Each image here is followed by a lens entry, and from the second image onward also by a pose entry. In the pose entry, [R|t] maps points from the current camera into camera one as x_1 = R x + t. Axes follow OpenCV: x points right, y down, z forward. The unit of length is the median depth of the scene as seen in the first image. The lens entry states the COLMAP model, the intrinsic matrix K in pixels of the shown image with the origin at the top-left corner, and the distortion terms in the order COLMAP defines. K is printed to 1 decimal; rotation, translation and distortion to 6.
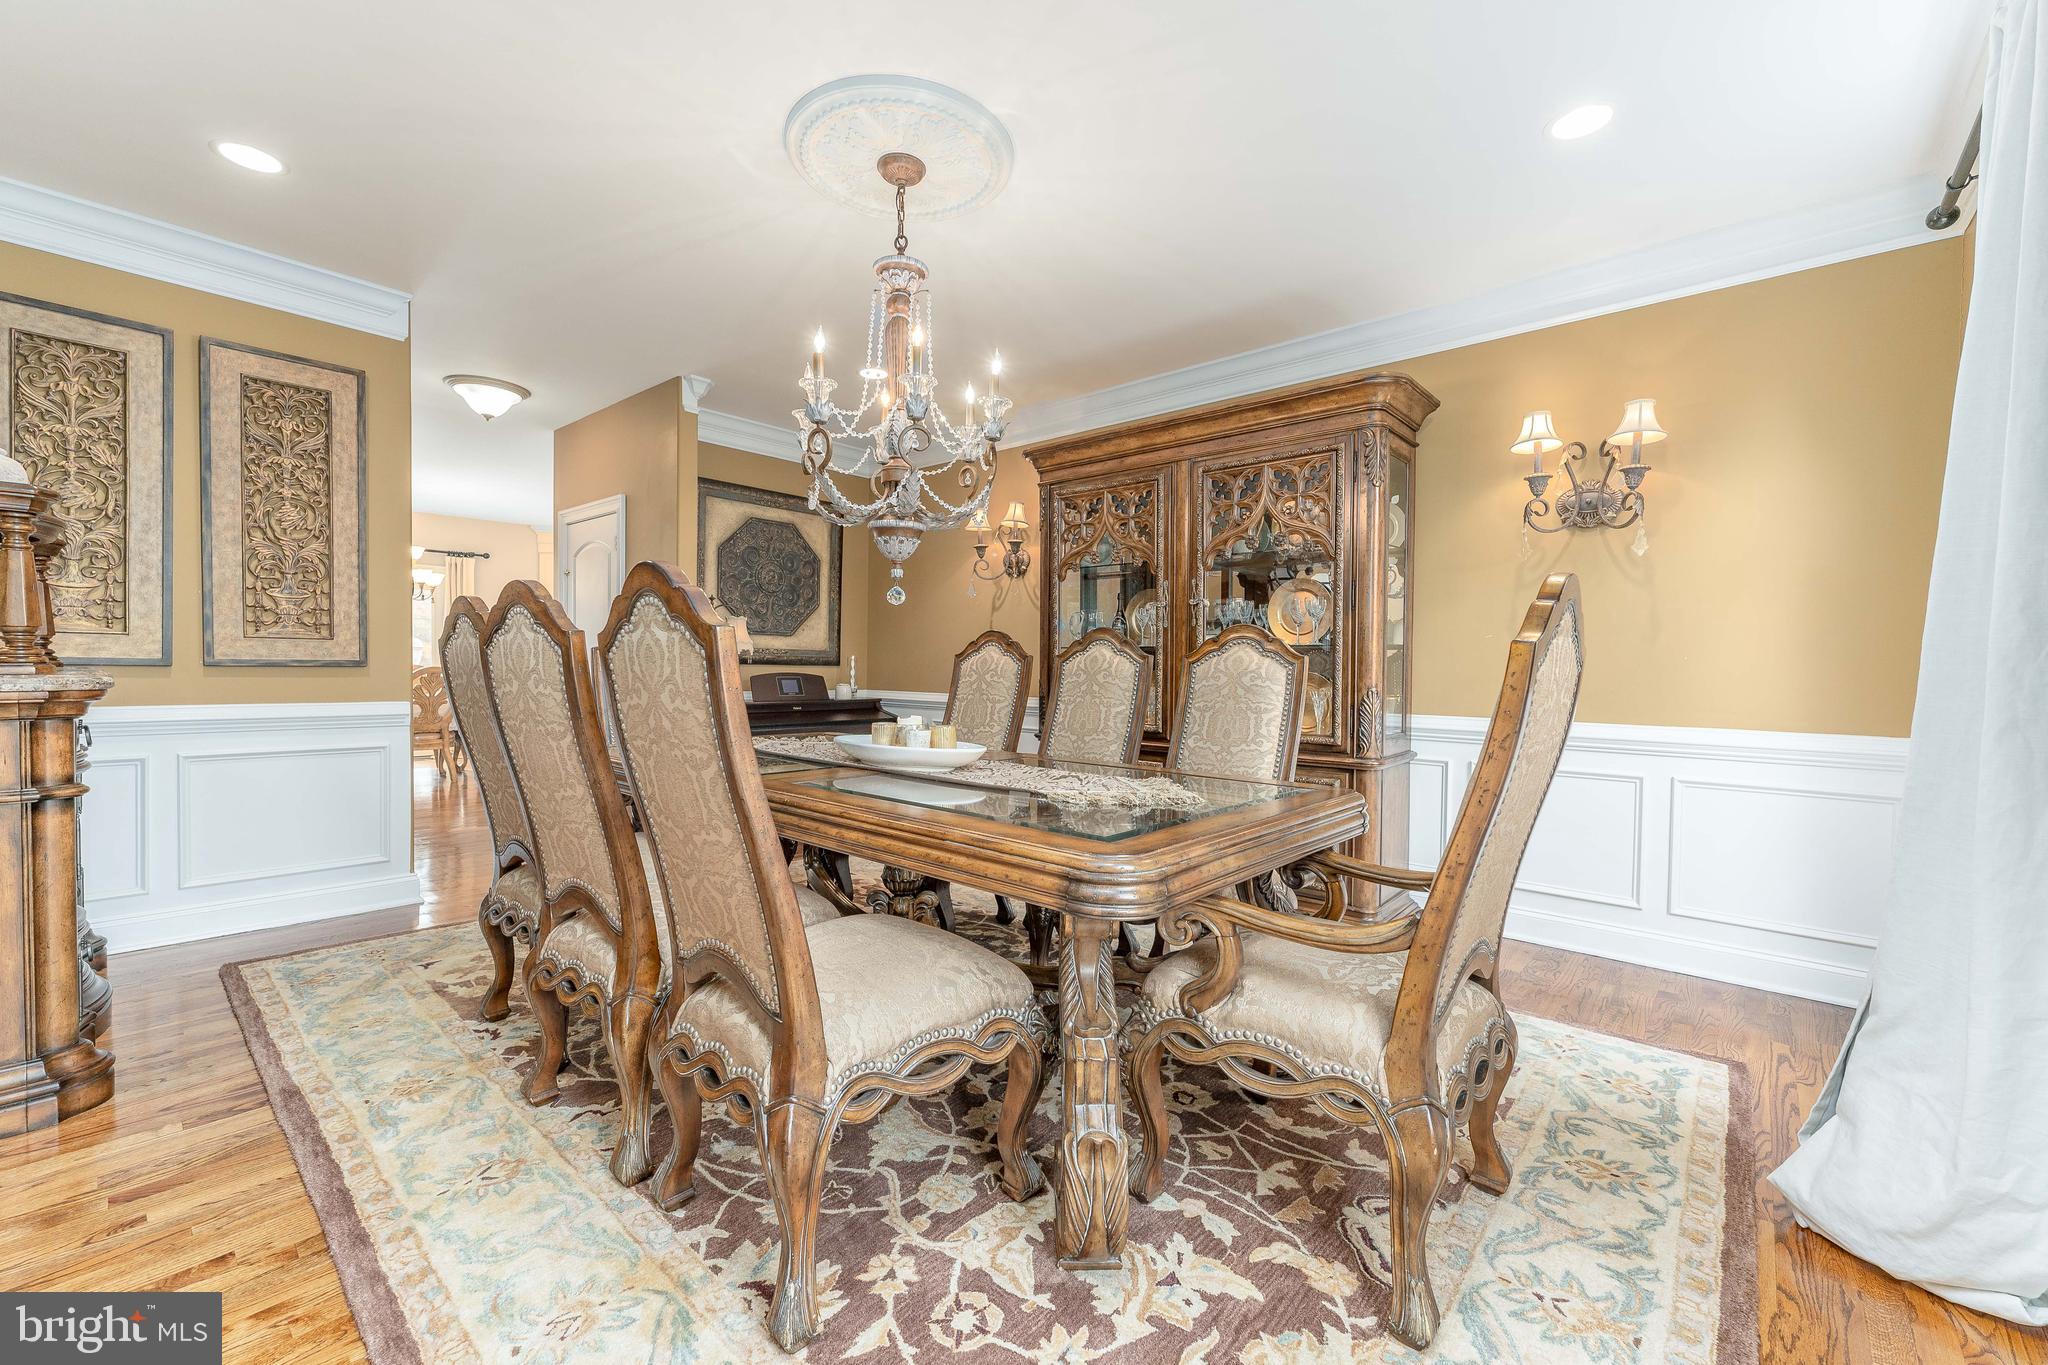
lens RADIAL K [[836.8, 0, 1016.0], [0, 836.8, 681.3], [0, 0, 1]] dist [0.002608, 0.000275]
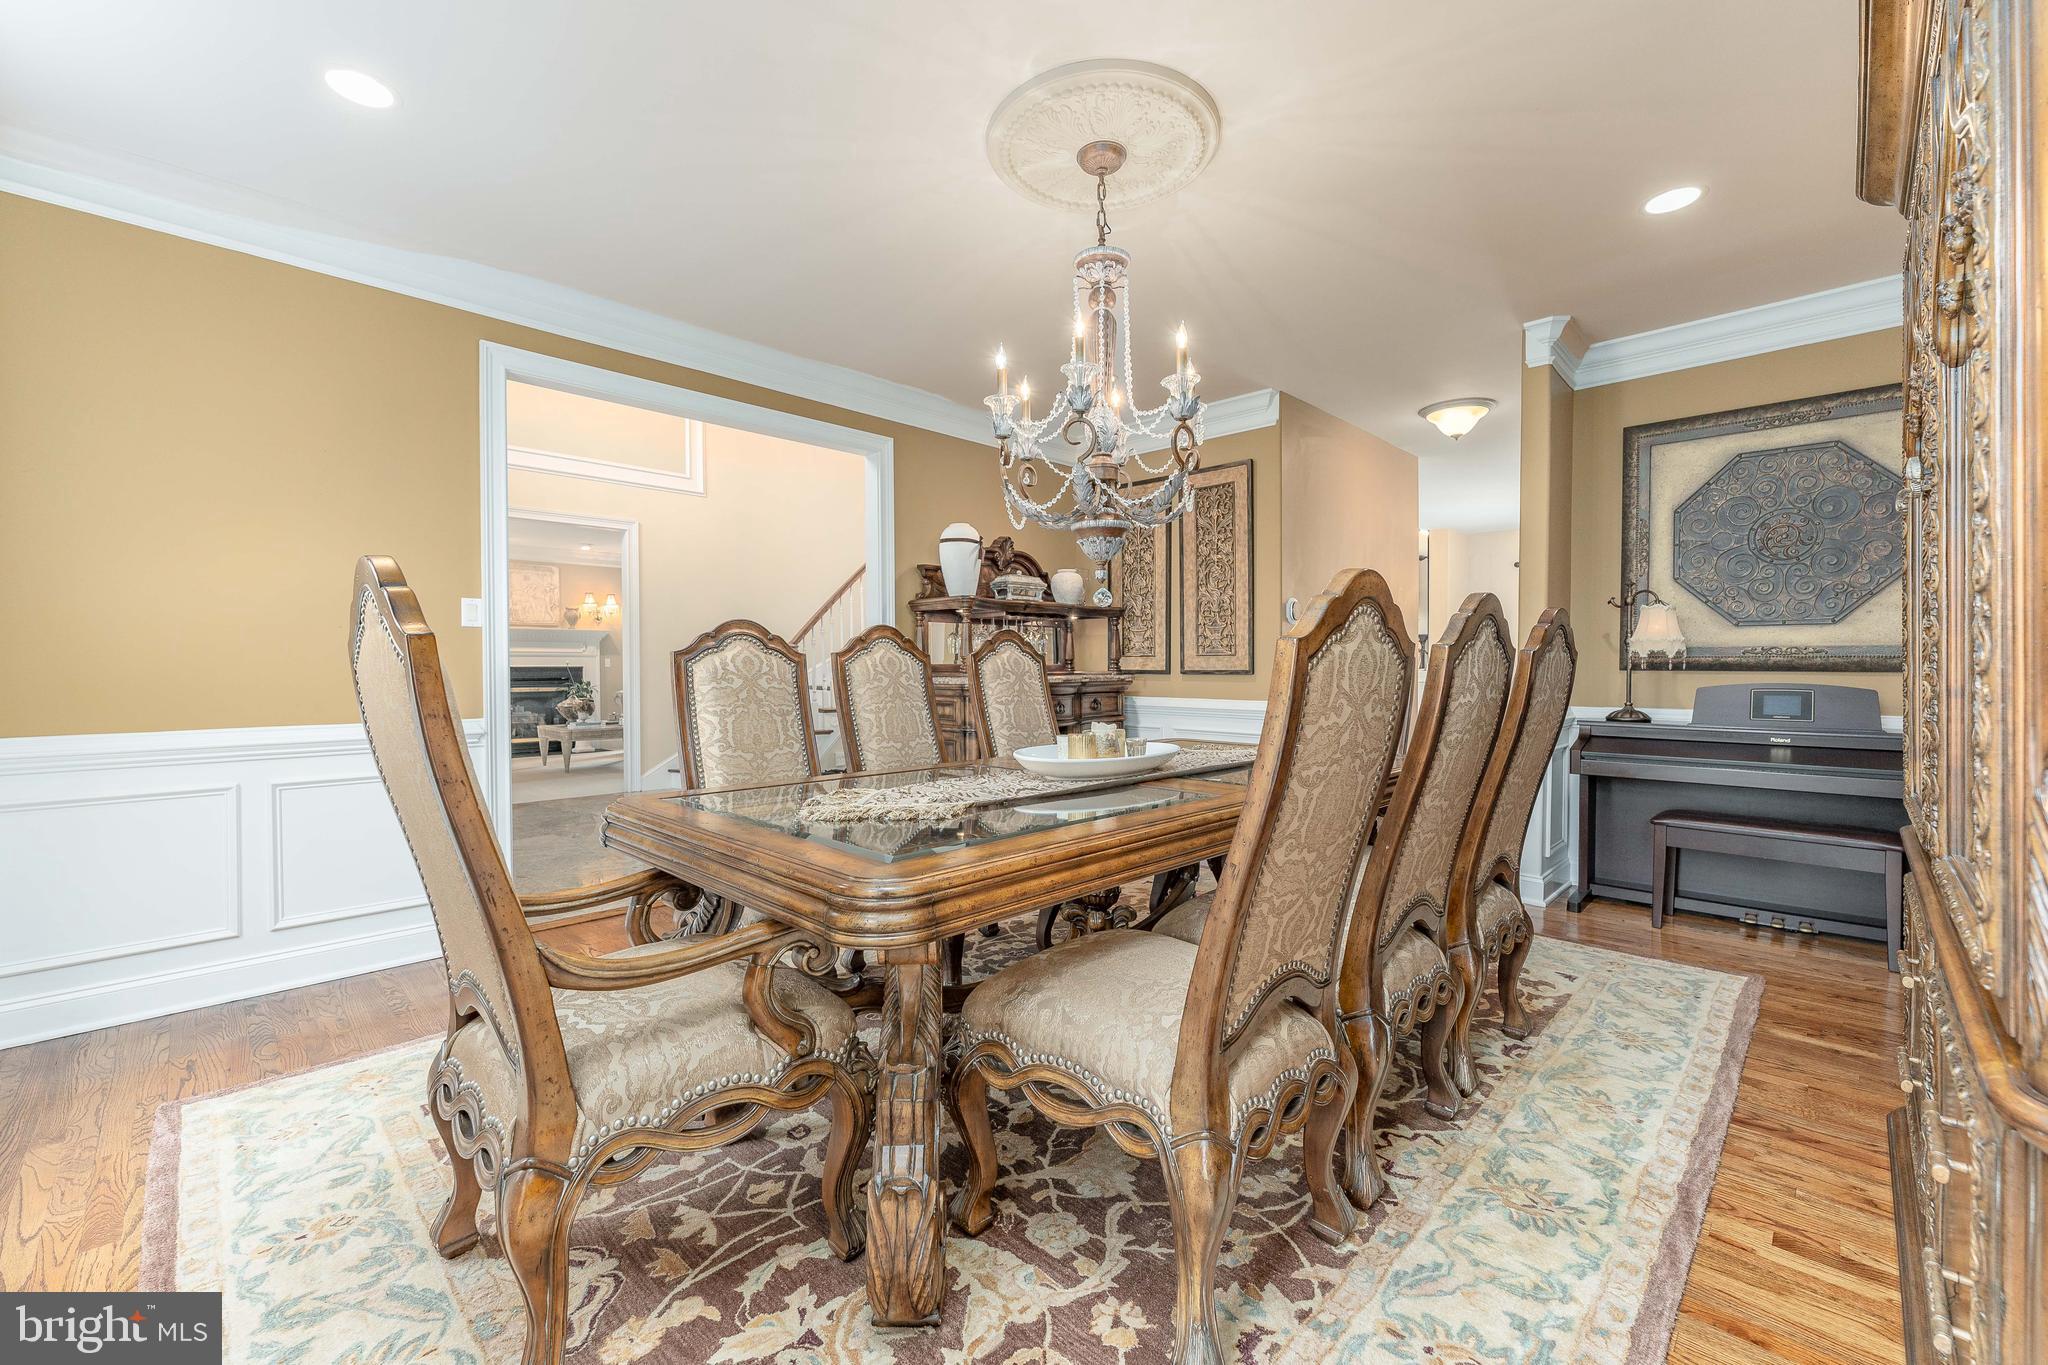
lens RADIAL K [[836.8, 0, 1016.6], [0, 836.8, 678.7], [0, 0, 1]] dist [0.002608, 0.000275]
pose [[-0.064678, 0.001816, -0.997905, 1.064612], [-0.017806, 0.999837, 0.002974, -0.012781], [0.997747, 0.017961, -0.064635, 1.239064]]
